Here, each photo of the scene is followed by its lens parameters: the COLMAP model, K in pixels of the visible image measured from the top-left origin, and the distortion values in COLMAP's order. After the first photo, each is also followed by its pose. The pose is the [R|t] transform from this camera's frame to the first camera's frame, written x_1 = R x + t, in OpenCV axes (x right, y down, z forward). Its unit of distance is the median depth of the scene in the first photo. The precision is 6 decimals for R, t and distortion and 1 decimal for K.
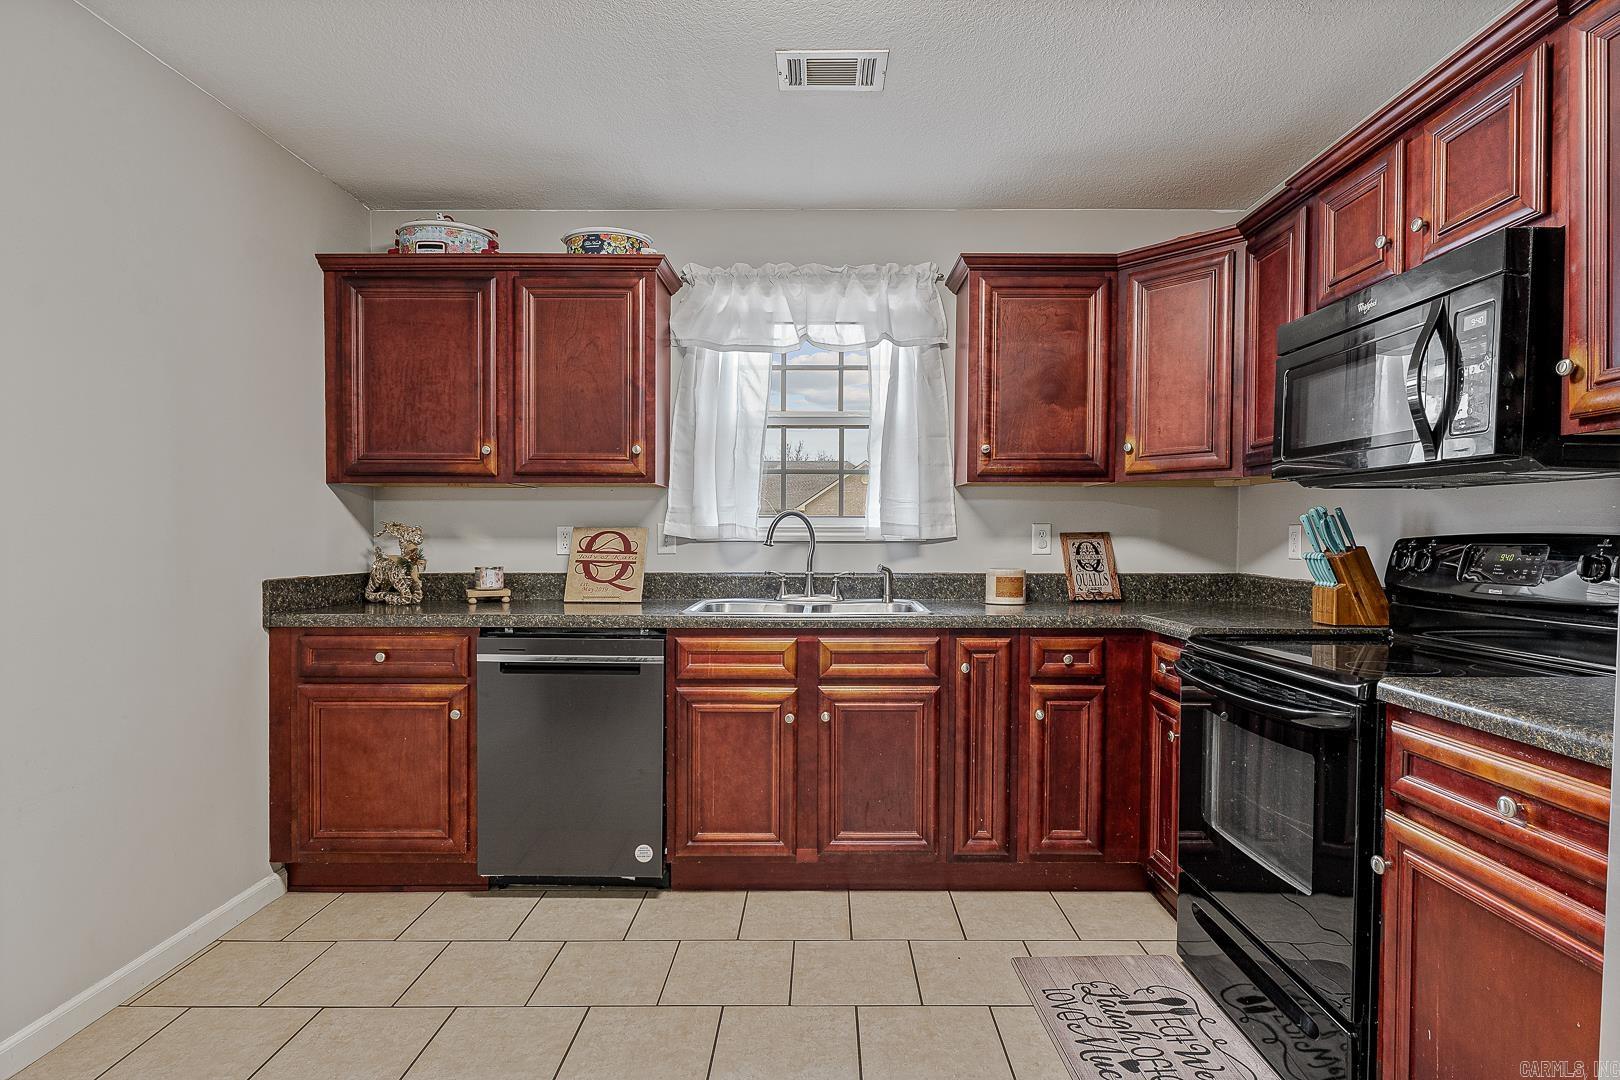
lens RADIAL K [[739.8, 0, 810.0], [0, 739.8, 540.0], [0, 0, 1]] dist [0.002386, 0.000136]
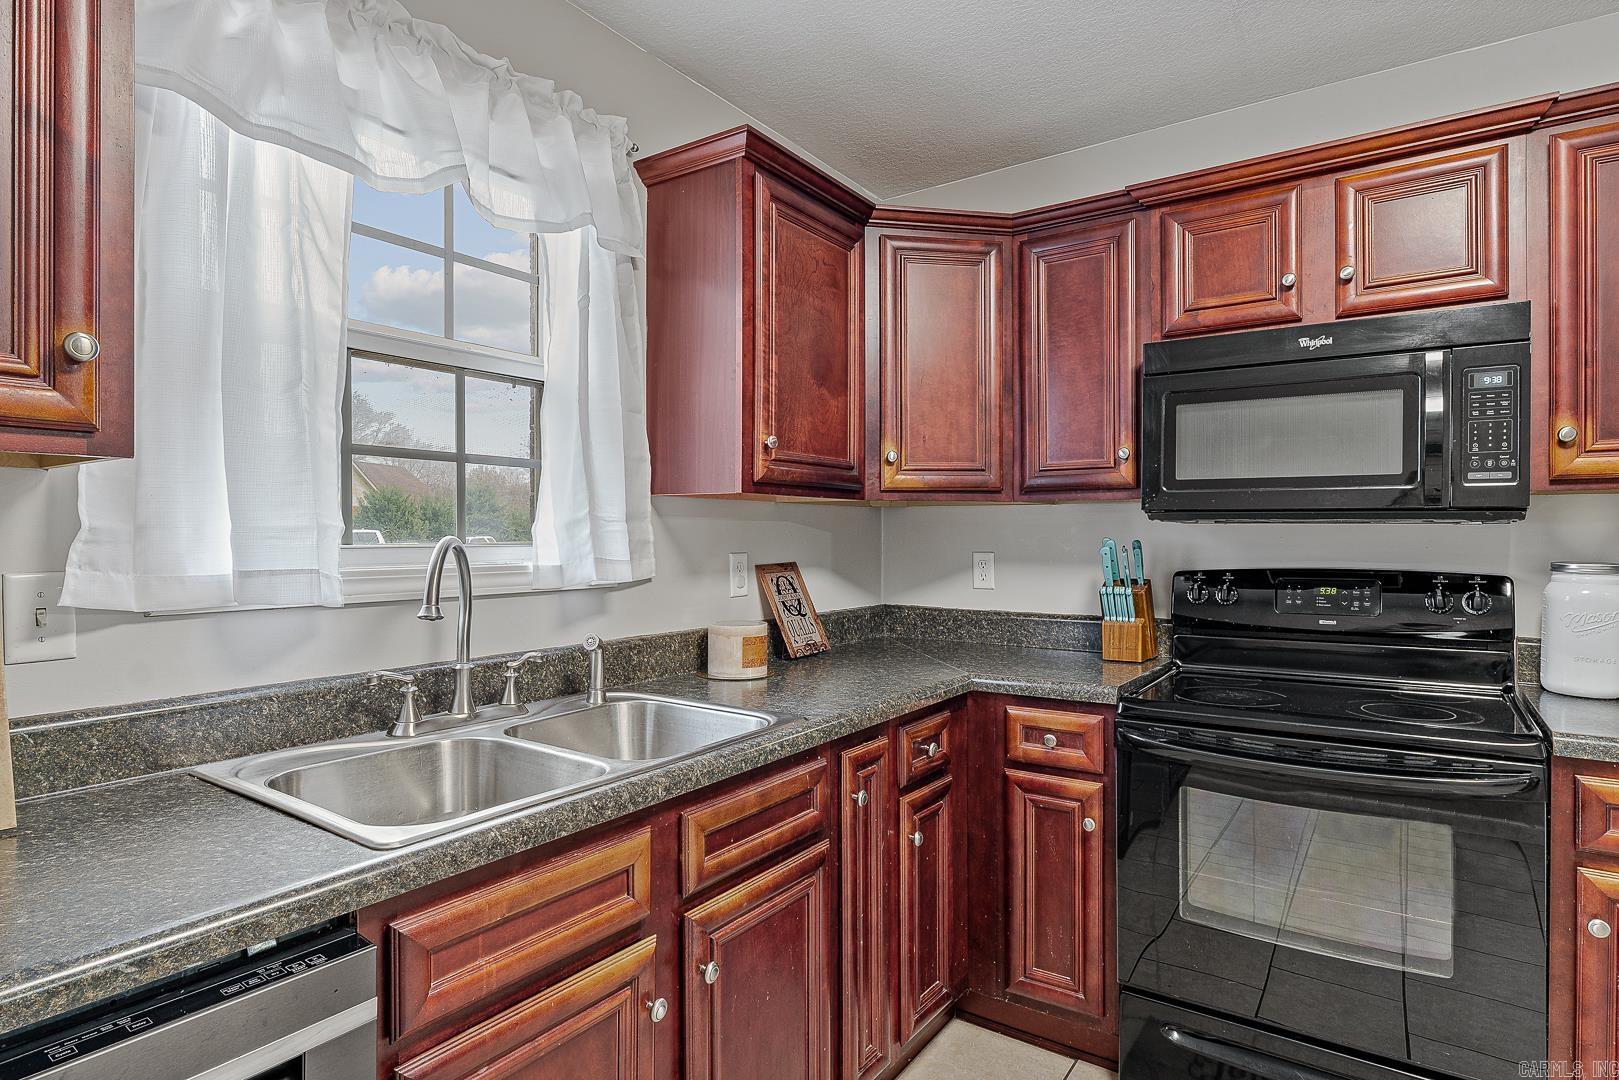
lens RADIAL K [[839.4, 0, 809.5], [0, 839.4, 540.0], [0, 0, 1]] dist [-0.008713, -0.000342]
pose [[0.598471, -0.006385, 0.801119, -0.323670], [0.012054, 0.999927, -0.001035, -0.036933], [-0.801054, 0.010276, 0.598504, 0.530624]]
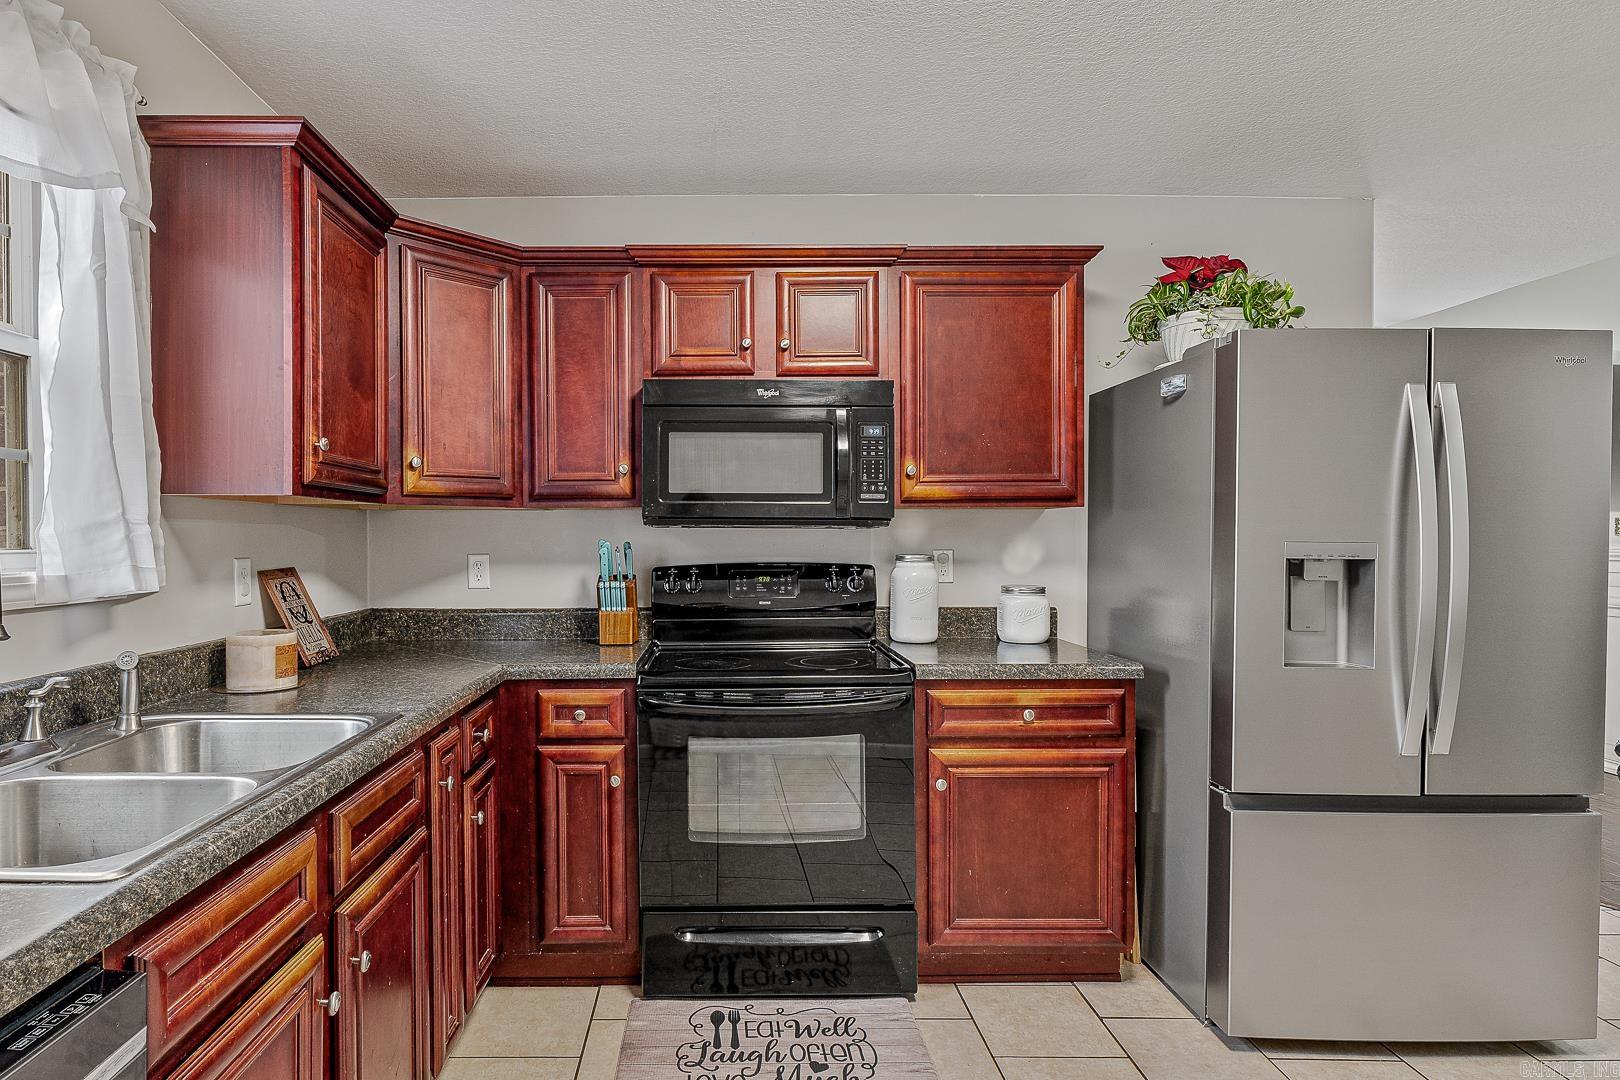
lens RADIAL K [[849.6, 0, 681.7], [0, 849.6, 543.7], [0, 0, 1]] dist [-0.002926, -0.000974]
pose [[0.068281, -0.010036, 0.997616, -0.459968], [0.017359, 0.999810, 0.008870, -0.039325], [-0.997515, 0.016712, 0.068442, 0.637350]]
